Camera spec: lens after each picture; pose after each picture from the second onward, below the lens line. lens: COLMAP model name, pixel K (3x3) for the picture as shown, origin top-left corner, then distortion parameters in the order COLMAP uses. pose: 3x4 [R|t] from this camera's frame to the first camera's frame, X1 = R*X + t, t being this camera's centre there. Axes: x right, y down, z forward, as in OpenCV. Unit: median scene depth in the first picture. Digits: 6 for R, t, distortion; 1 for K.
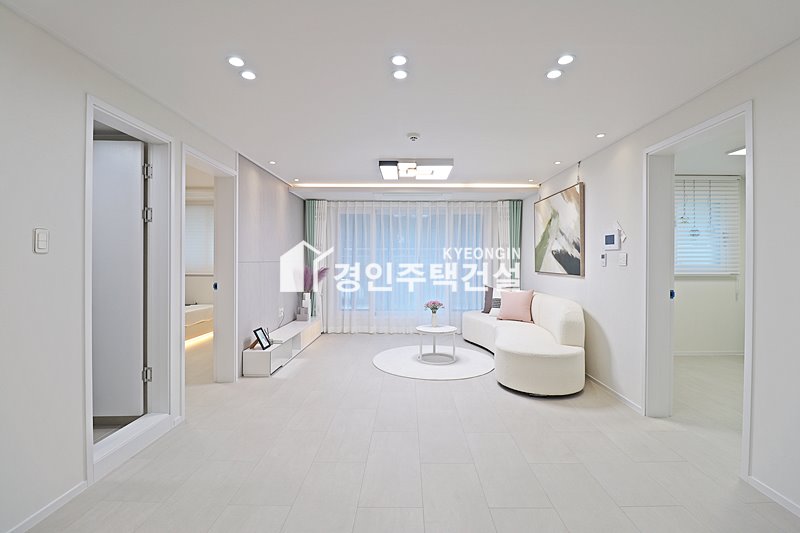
lens RADIAL K [[366.9, 0, 403.6], [0, 366.9, 260.7], [0, 0, 1]] dist [0.000631, -0.012873]
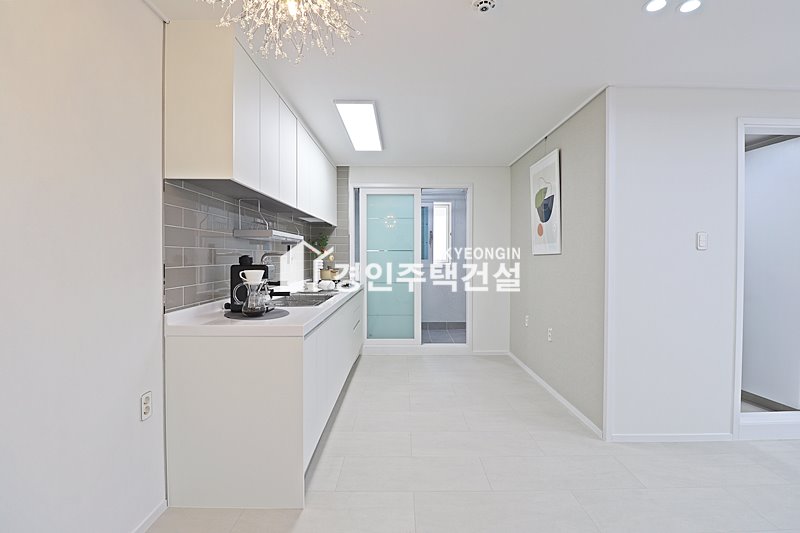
lens RADIAL K [[373.1, 0, 404.6], [0, 373.1, 262.7], [0, 0, 1]] dist [-0.000291, -0.013035]
pose [[0.014009, 0.013695, -0.999808, 0.170758], [-0.001877, 0.999905, 0.013670, 0.004620], [0.999900, 0.001685, 0.014034, -0.065342]]
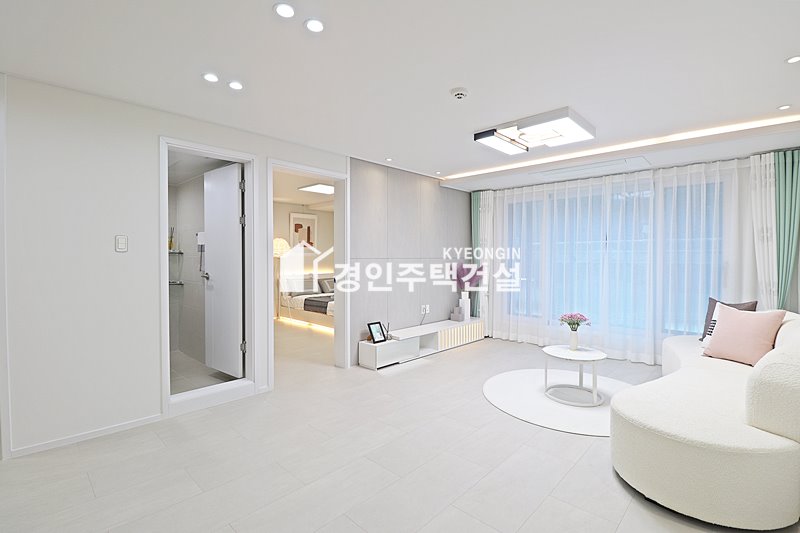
lens RADIAL K [[368.9, 0, 404.5], [0, 368.9, 263.8], [0, 0, 1]] dist [0.000833, -0.013353]
pose [[0.735510, 0.011195, -0.677421, 0.374221], [-0.000094, 0.999865, 0.016423, 0.001666], [0.677513, -0.012016, 0.735412, 0.290020]]
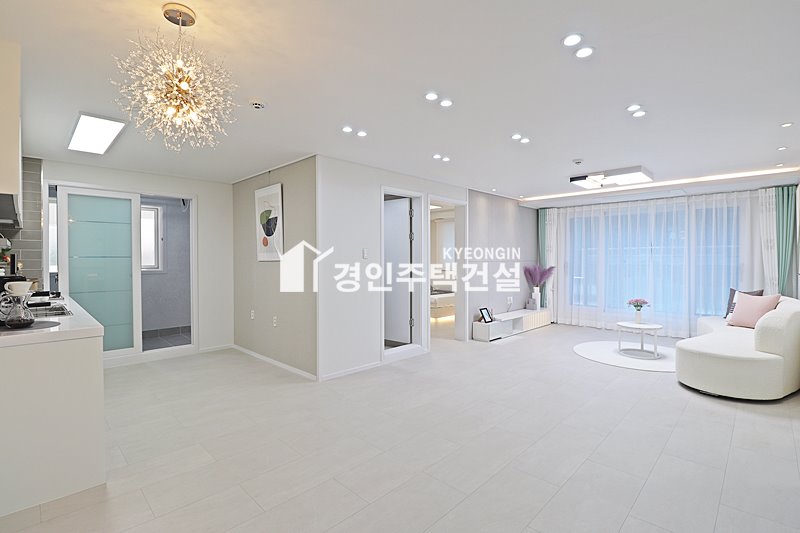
lens RADIAL K [[373.1, 0, 404.6], [0, 373.1, 262.7], [0, 0, 1]] dist [-0.000291, -0.013035]
pose [[0.723398, 0.002927, -0.690425, 0.384351], [0.003717, 0.999960, 0.008134, -0.005427], [0.690421, -0.008450, 0.723358, -0.262307]]
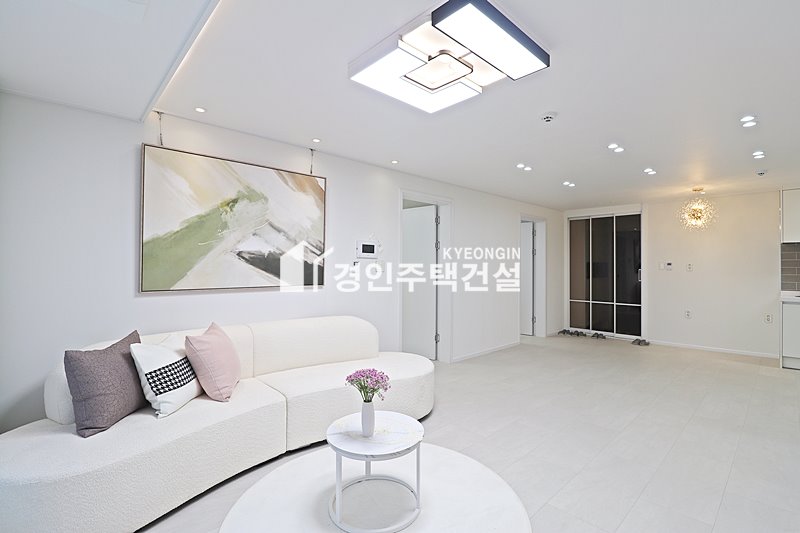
lens RADIAL K [[366.9, 0, 403.6], [0, 366.9, 260.7], [0, 0, 1]] dist [0.000631, -0.012873]
pose [[-0.692339, 0.002278, 0.721568, -0.269921], [-0.006900, 0.999928, -0.009778, -0.009342], [-0.721539, -0.011748, -0.692274, 1.440418]]
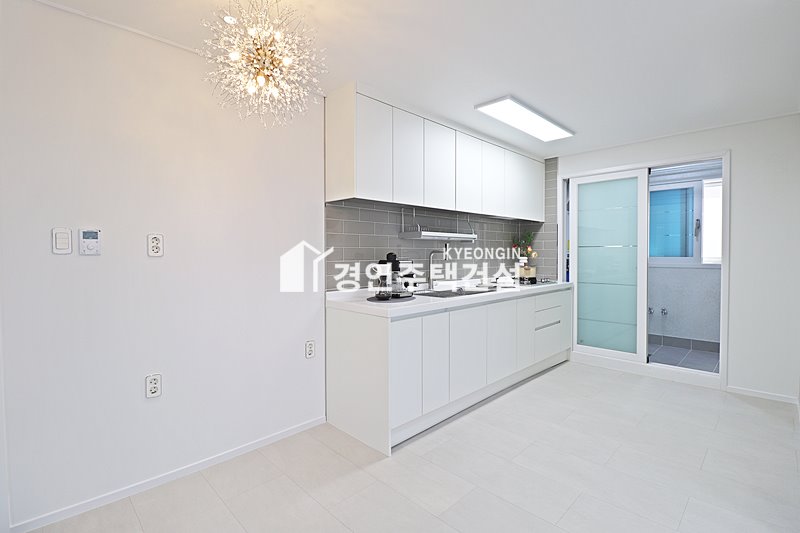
lens RADIAL K [[375.5, 0, 400.8], [0, 375.5, 261.6], [0, 0, 1]] dist [-0.000646, -0.015004]
pose [[-0.705382, 0.012725, -0.708714, 0.105801], [0.000851, 0.999853, 0.017105, 0.006352], [0.708827, 0.011462, -0.705289, 0.221793]]
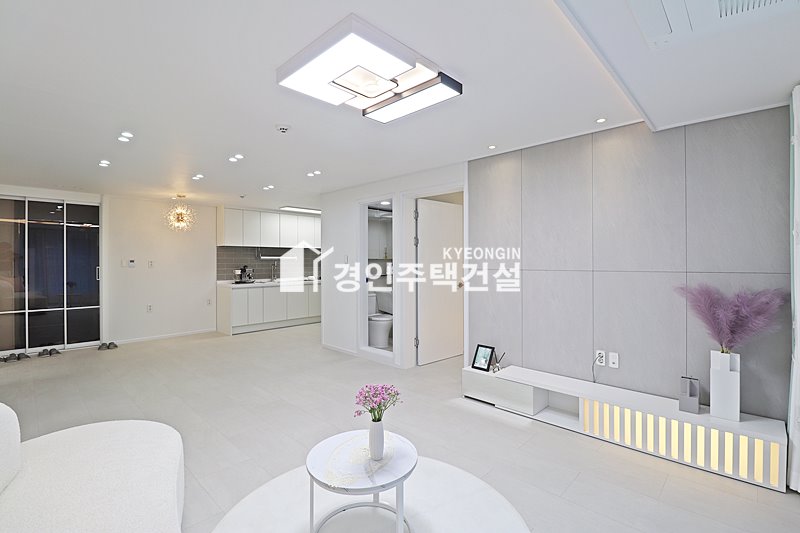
lens RADIAL K [[366.9, 0, 403.6], [0, 366.9, 260.7], [0, 0, 1]] dist [0.000631, -0.012873]
pose [[-0.684620, -0.003805, -0.728890, 0.377048], [-0.000535, 0.999989, -0.004717, -0.013086], [0.728900, -0.002839, -0.684614, 1.459233]]
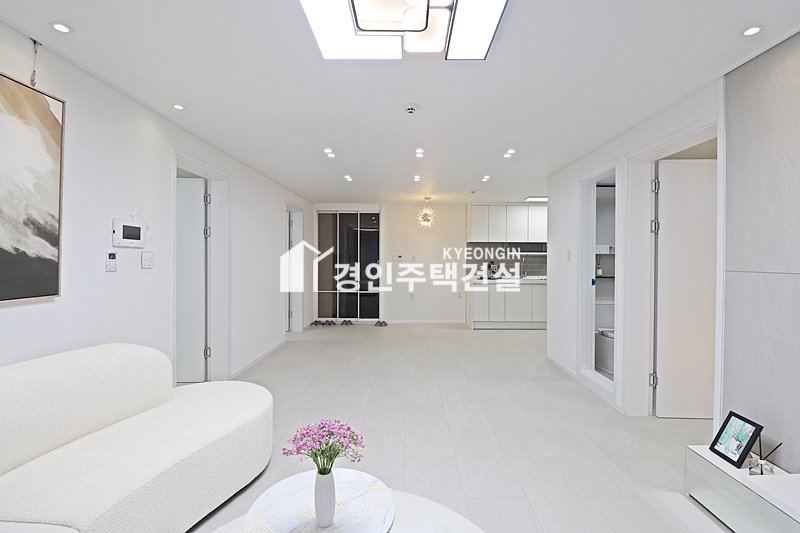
lens RADIAL K [[368.9, 0, 404.5], [0, 368.9, 263.8], [0, 0, 1]] dist [0.000833, -0.013353]
pose [[-0.999962, -0.008692, -0.000350, 0.030275], [-0.008697, 0.999837, 0.015841, -0.011049], [0.000212, 0.015843, -0.999874, 1.454588]]
